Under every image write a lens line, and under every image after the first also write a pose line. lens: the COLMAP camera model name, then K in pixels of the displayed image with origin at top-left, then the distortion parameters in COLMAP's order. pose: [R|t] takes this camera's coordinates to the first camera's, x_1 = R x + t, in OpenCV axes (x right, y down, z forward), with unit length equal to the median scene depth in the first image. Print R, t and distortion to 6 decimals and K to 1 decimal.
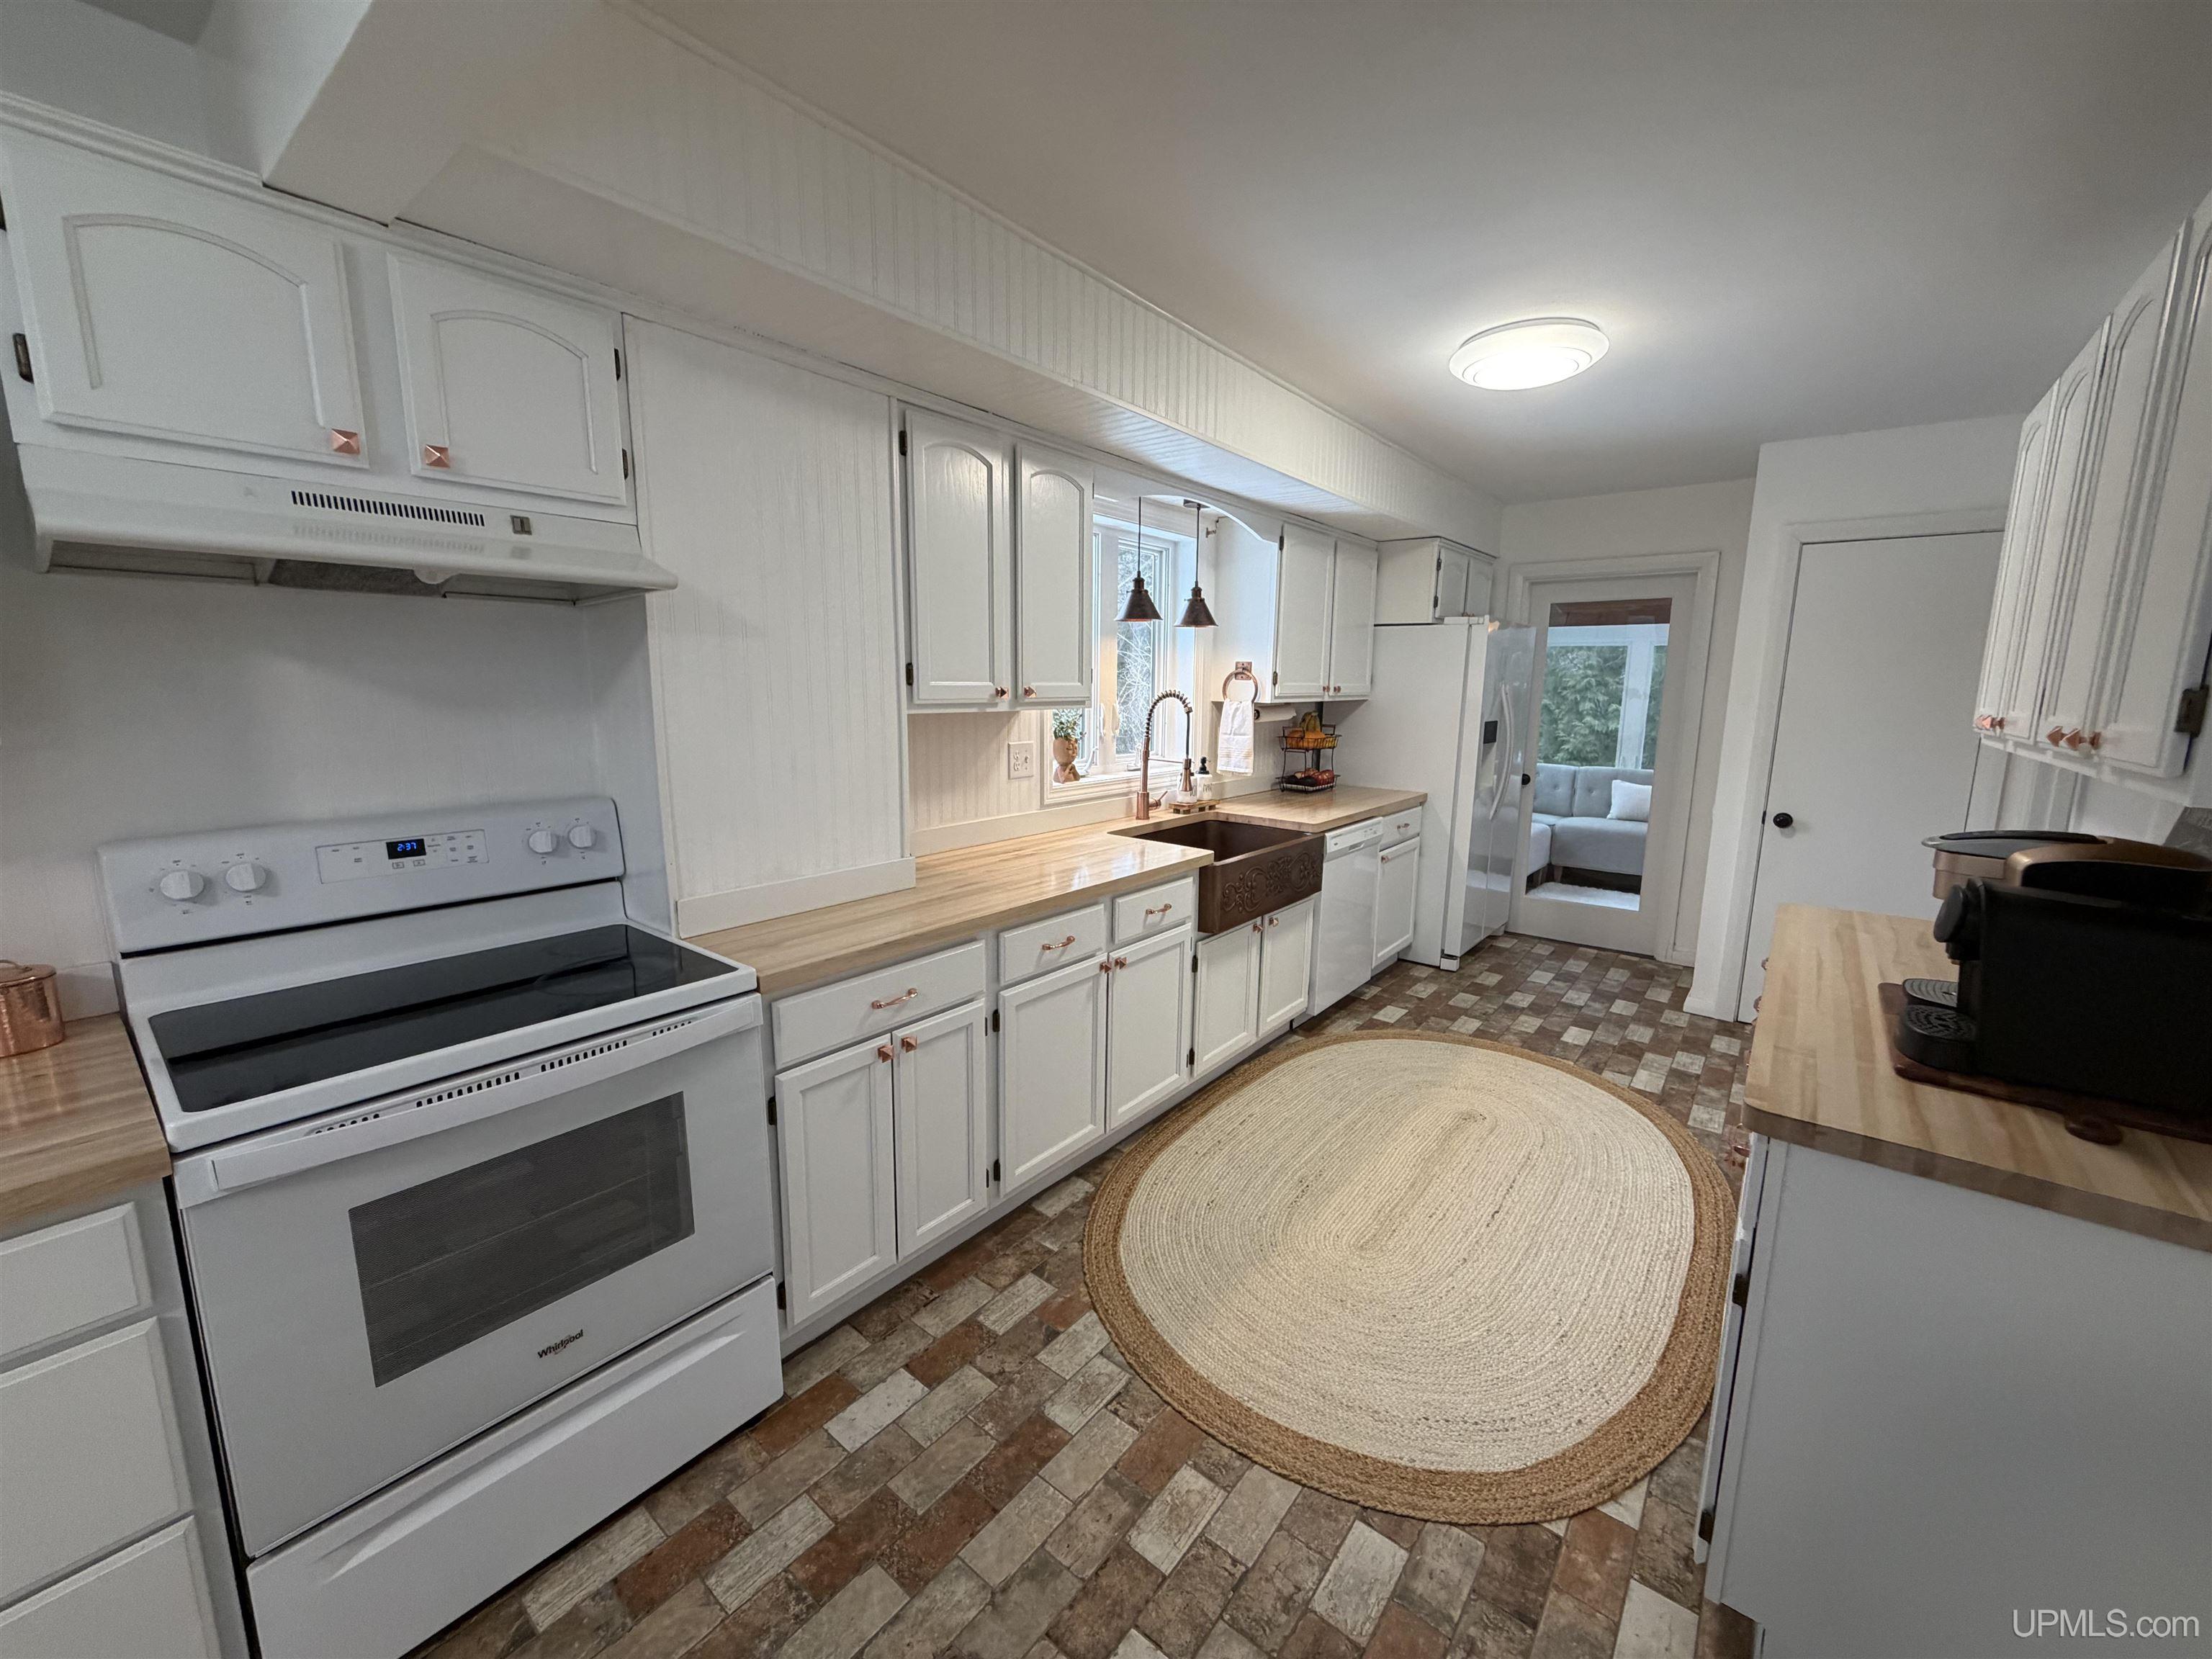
lens RADIAL K [[875.3, 0, 1097.6], [0, 875.3, 825.4], [0, 0, 1]] dist [-0.001186, 0.000528]
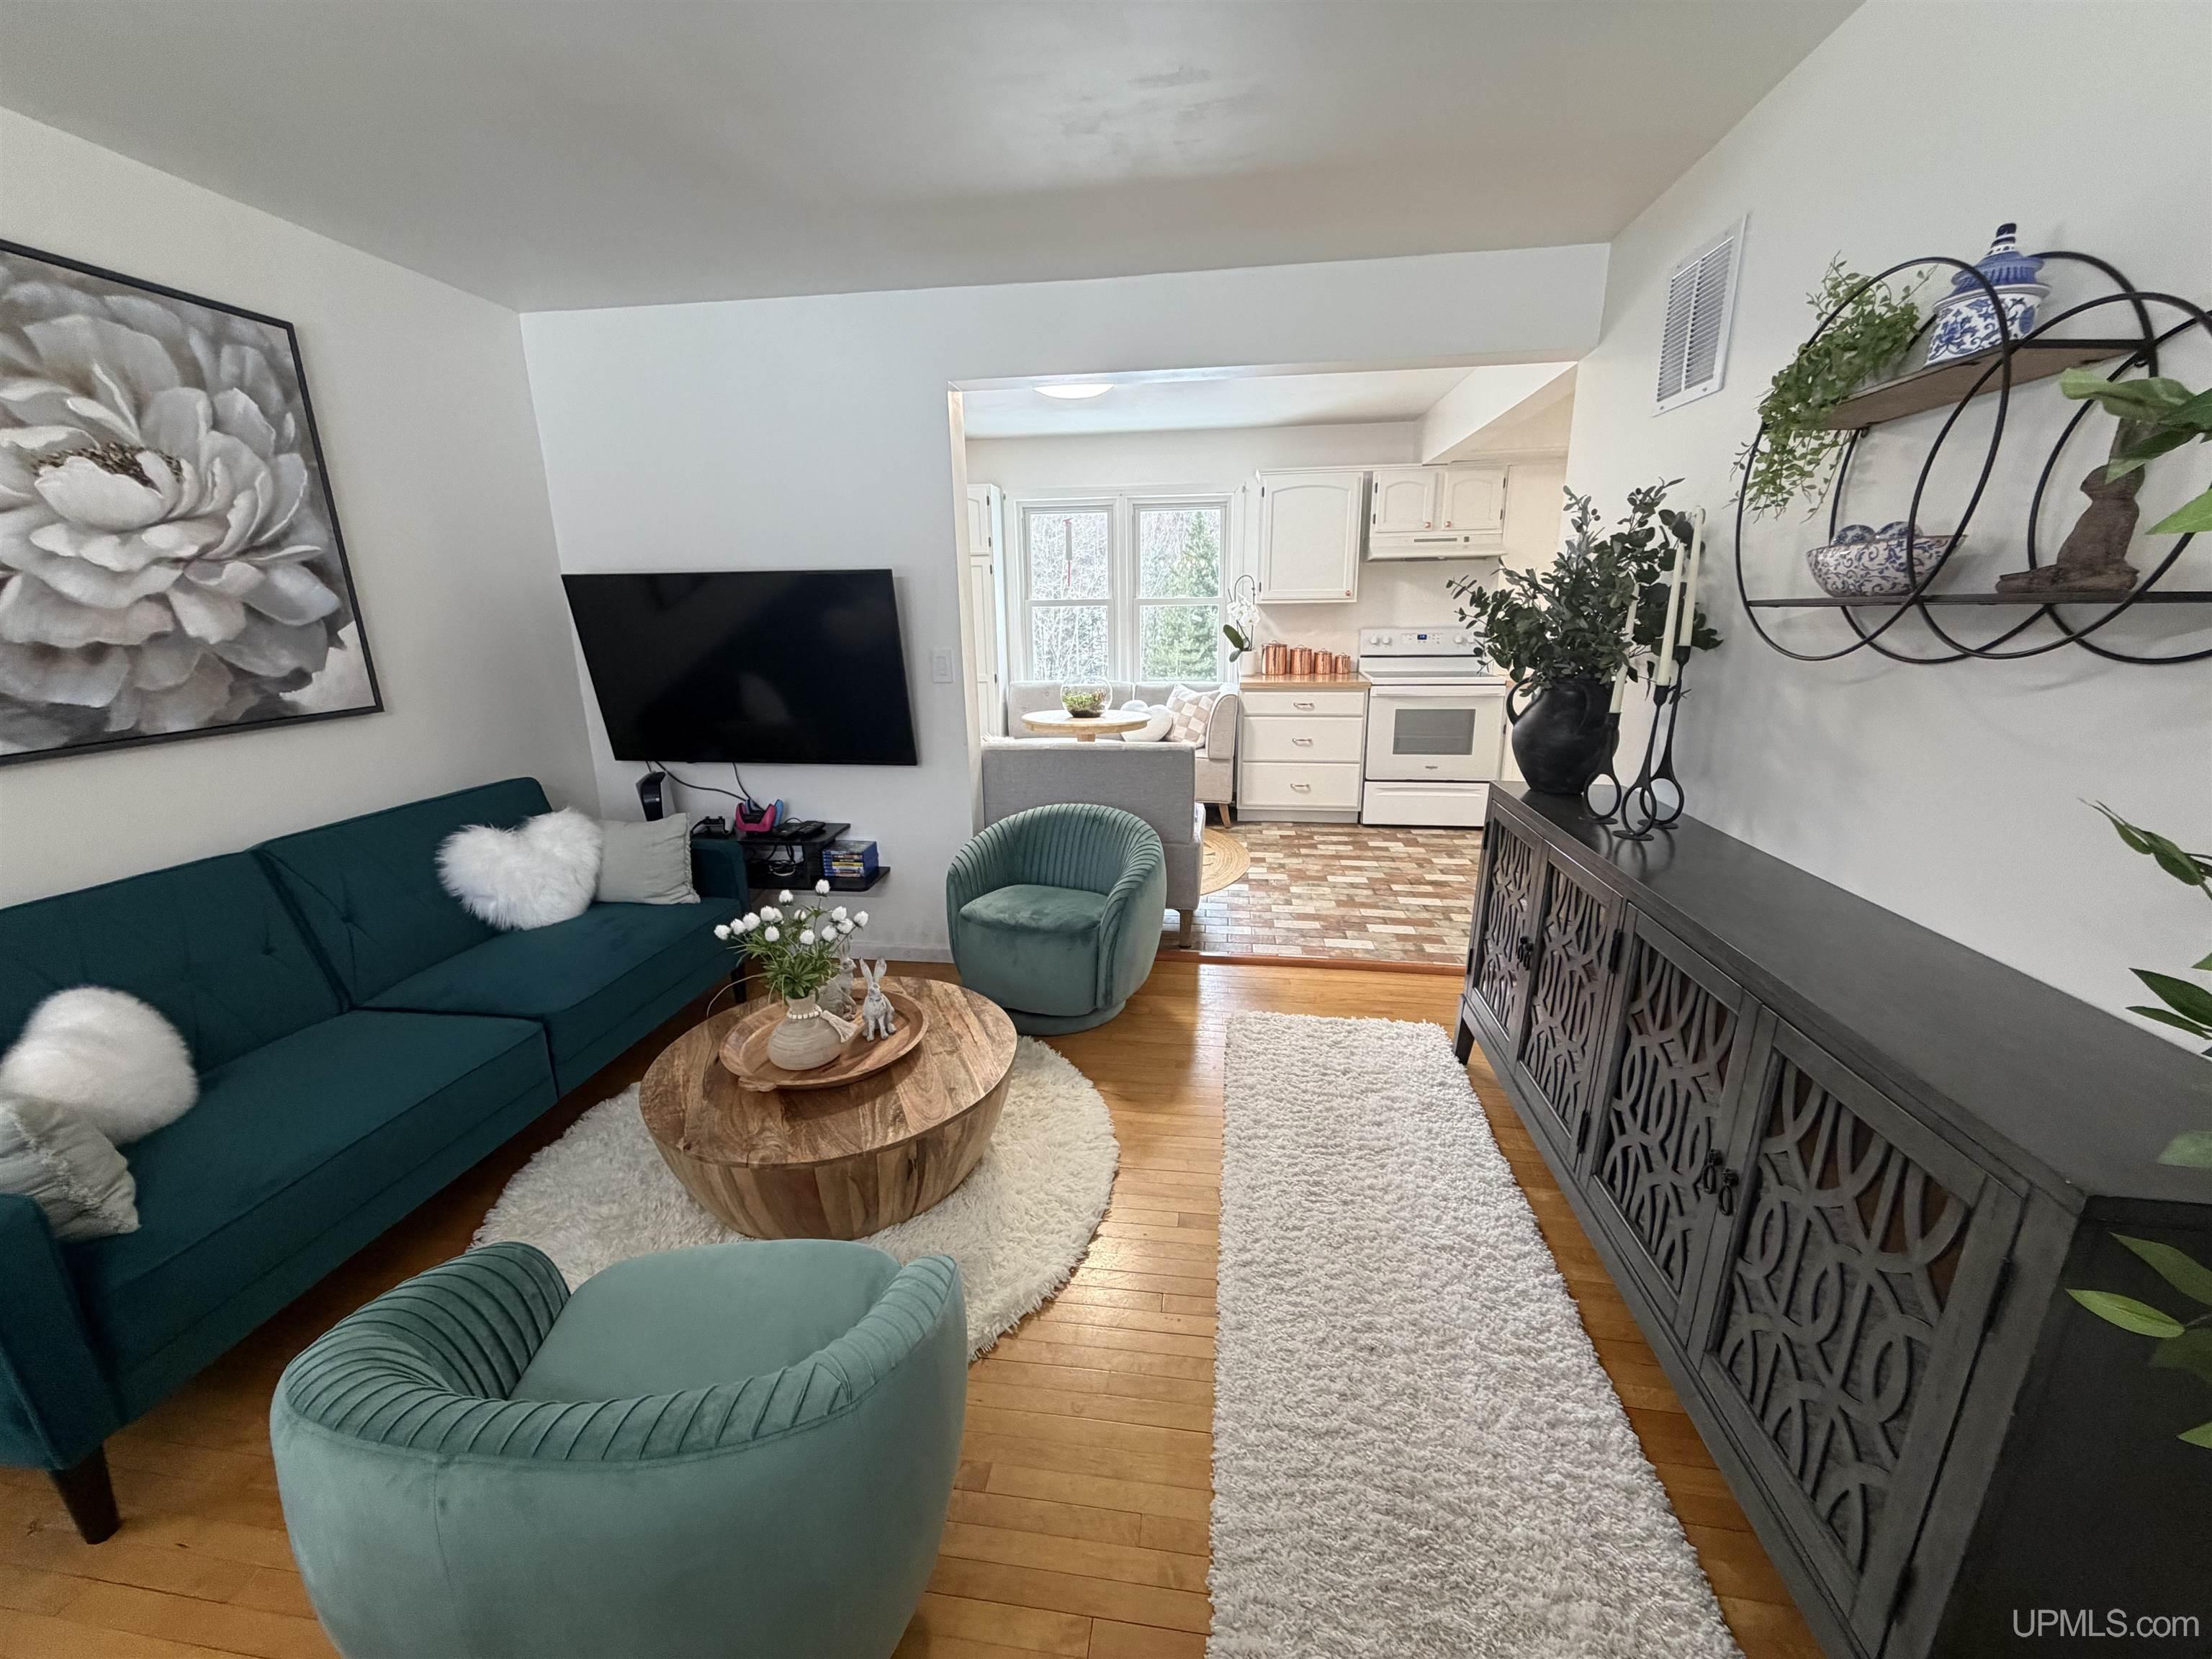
lens RADIAL K [[875.3, 0, 1097.6], [0, 875.3, 825.4], [0, 0, 1]] dist [-0.001186, 0.000528]
pose [[0.515946, 0.192802, -0.834642, 1.465568], [-0.125069, 0.980856, 0.149264, 0.372989], [0.847441, 0.027376, 0.530183, -1.763699]]
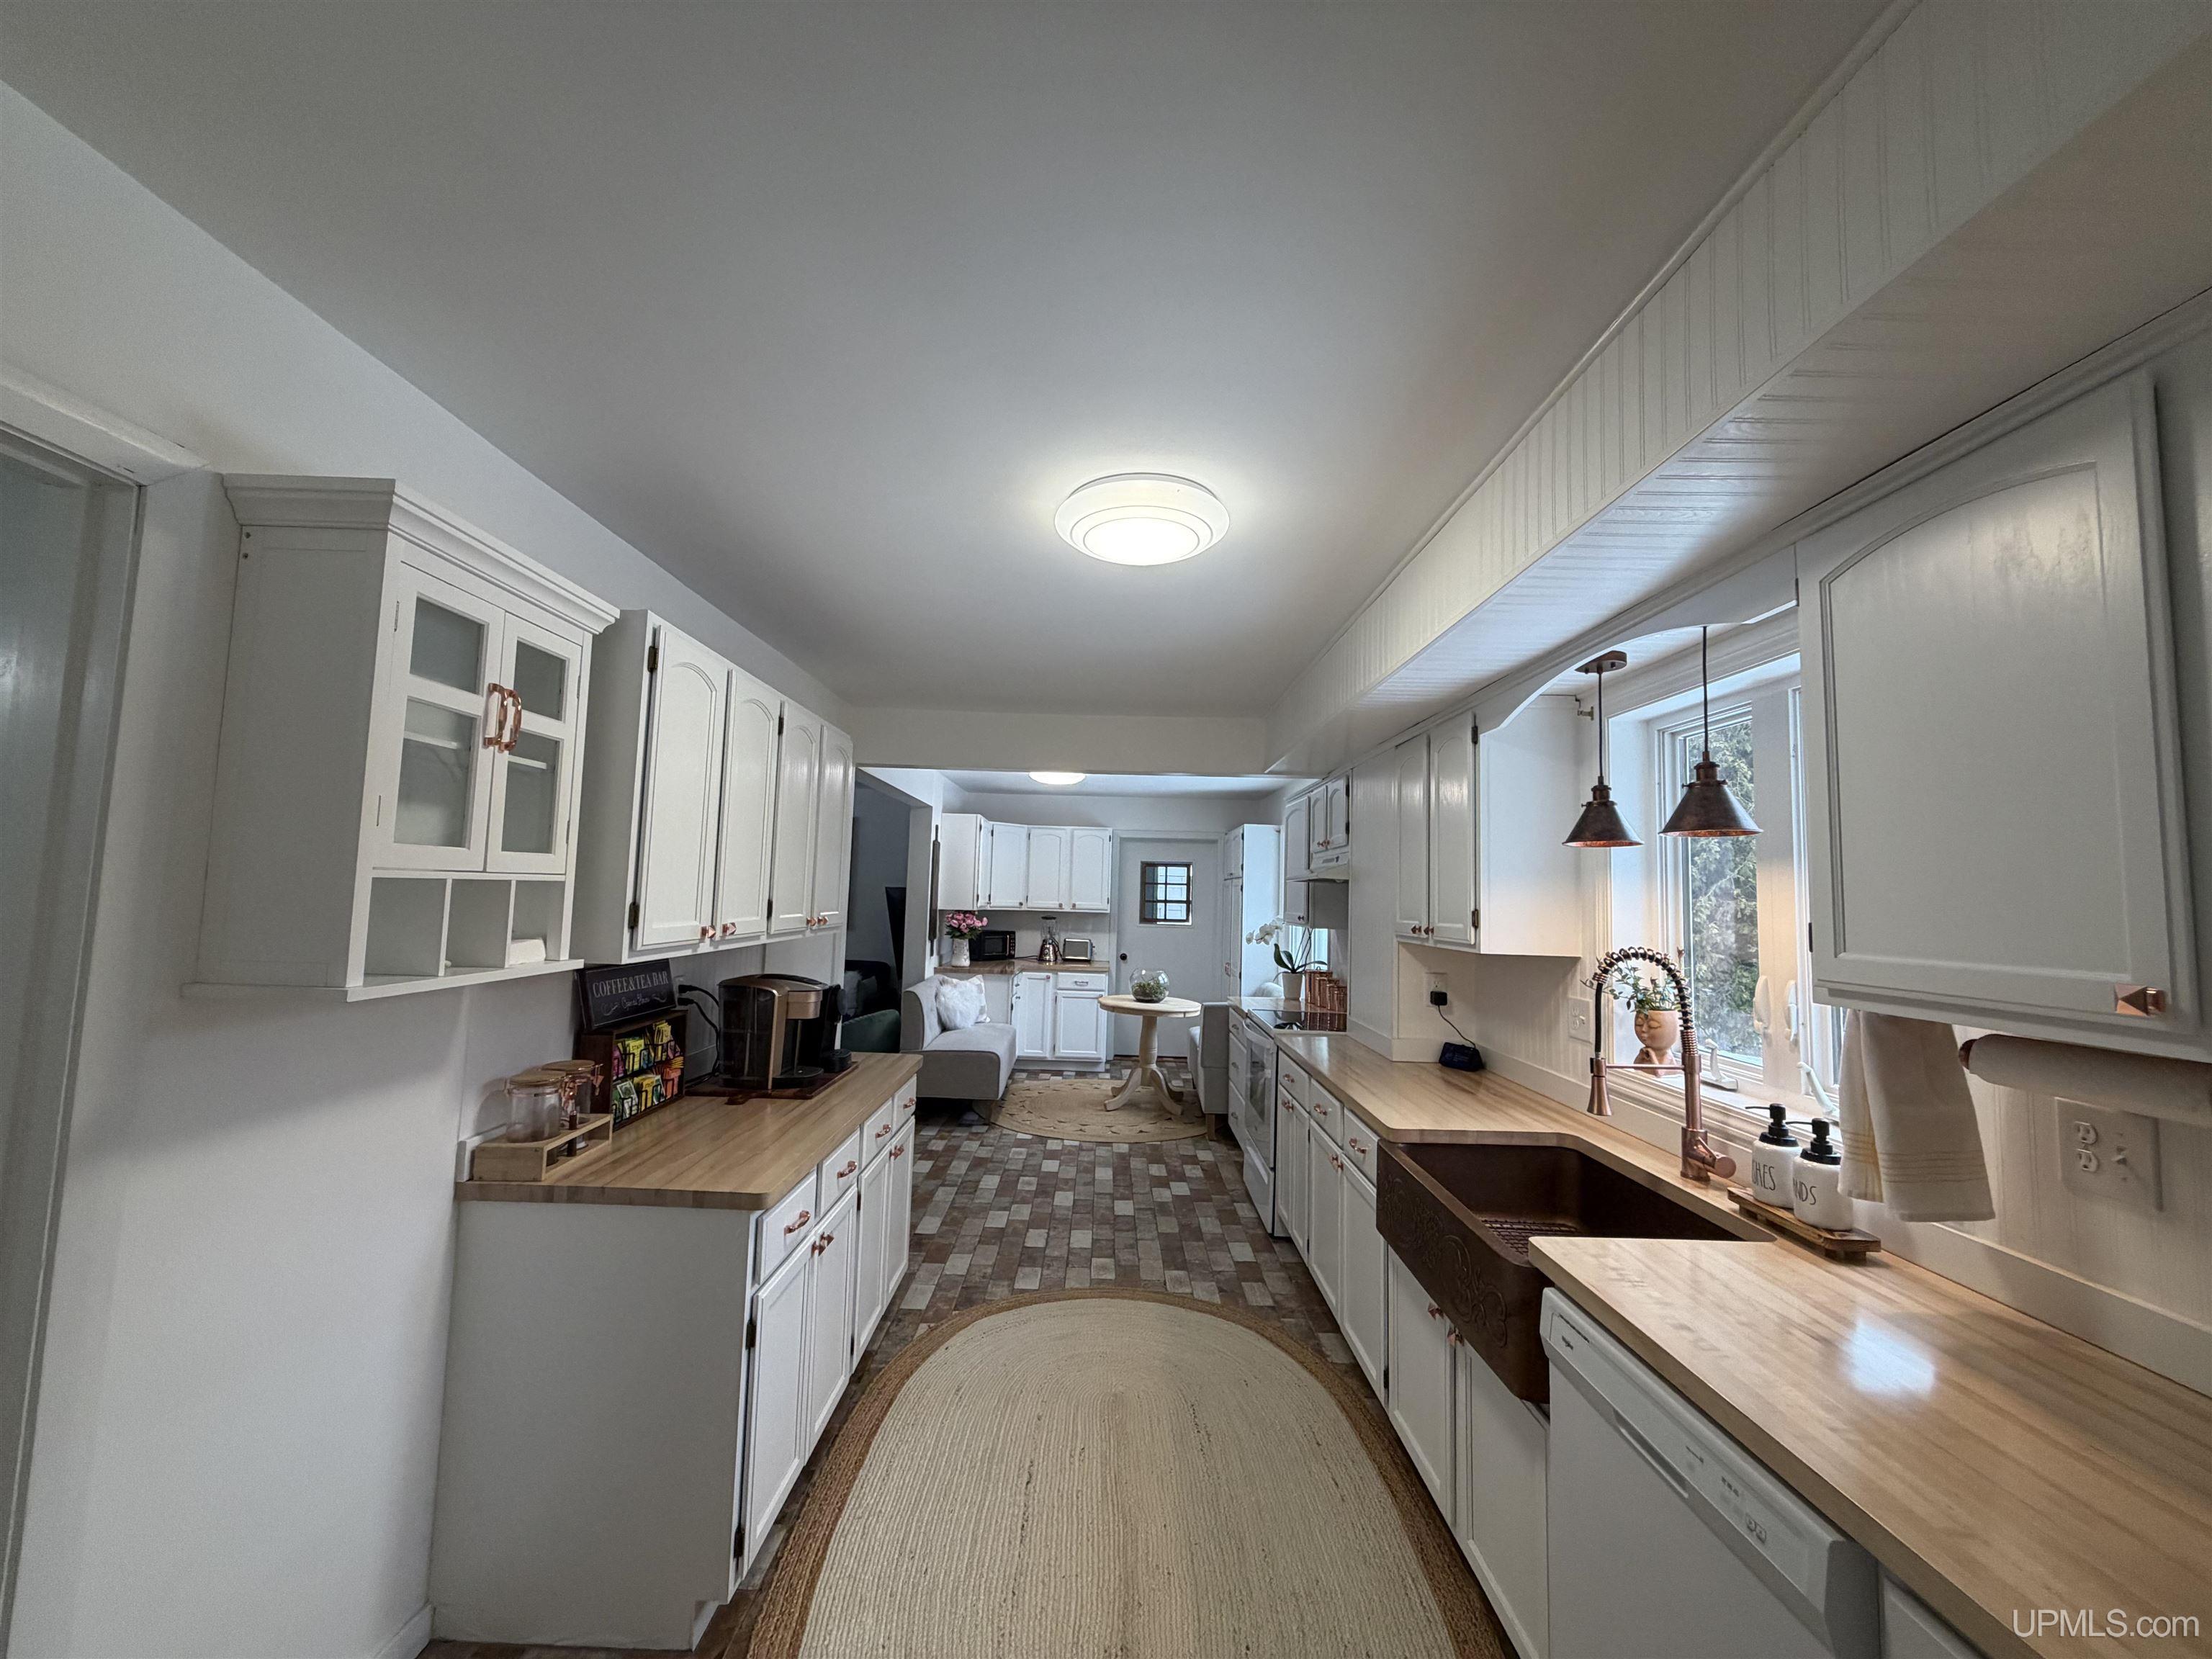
lens RADIAL K [[875.3, 0, 1097.6], [0, 875.3, 825.4], [0, 0, 1]] dist [-0.001186, 0.000528]
pose [[-0.780037, -0.088098, -0.619501, 1.449171], [-0.146687, 0.988196, 0.044169, -0.401973], [0.608297, 0.125326, -0.783752, 2.360020]]
